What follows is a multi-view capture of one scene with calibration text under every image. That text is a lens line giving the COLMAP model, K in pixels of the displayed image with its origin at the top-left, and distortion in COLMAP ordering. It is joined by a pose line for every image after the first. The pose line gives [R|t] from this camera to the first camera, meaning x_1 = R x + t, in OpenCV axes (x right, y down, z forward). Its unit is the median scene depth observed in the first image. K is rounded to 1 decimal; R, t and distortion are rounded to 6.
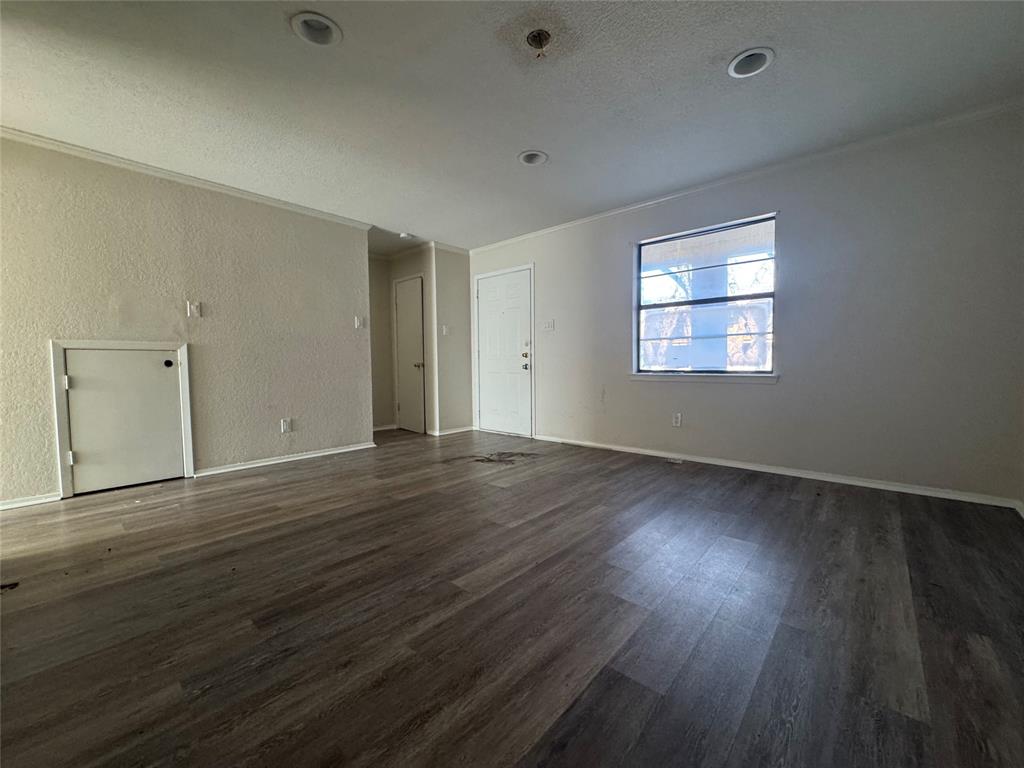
lens RADIAL K [[408.6, 0, 511.2], [0, 408.6, 385.6], [0, 0, 1]] dist [-0.004073, 0.000553]
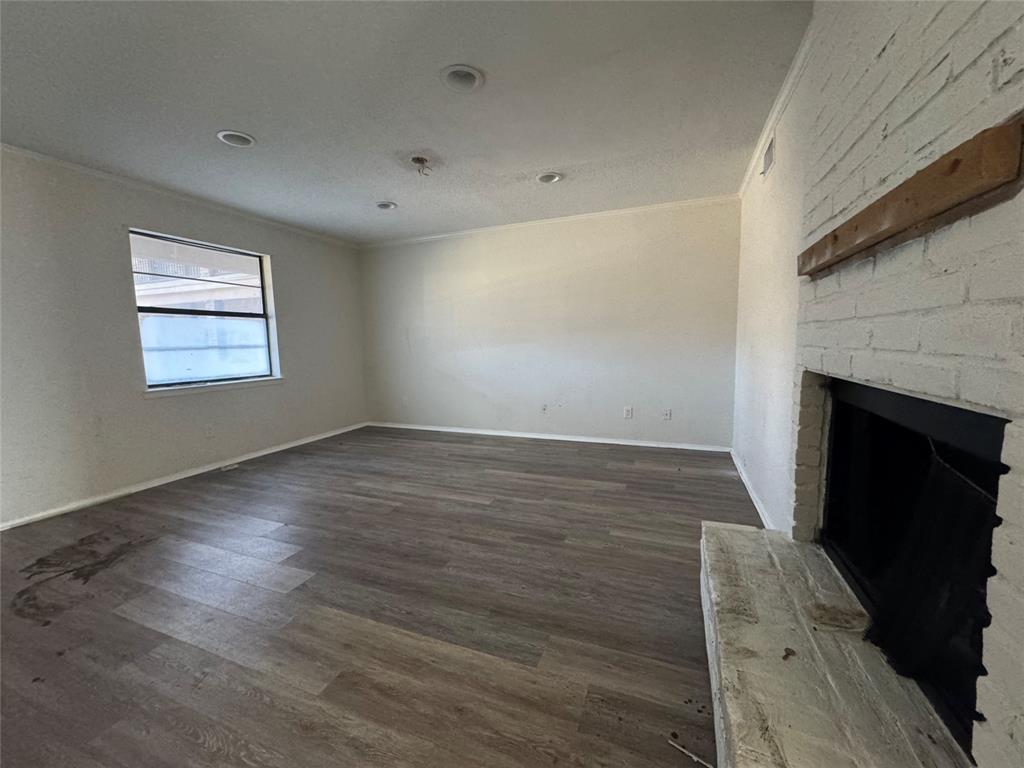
lens RADIAL K [[408.6, 0, 513.0], [0, 408.6, 383.7], [0, 0, 1]] dist [-0.004073, 0.000553]
pose [[-0.341816, -0.085320, 0.935886, -1.497141], [0.074970, 0.990221, 0.117655, -0.176498], [-0.936772, 0.110380, -0.332077, 1.225969]]
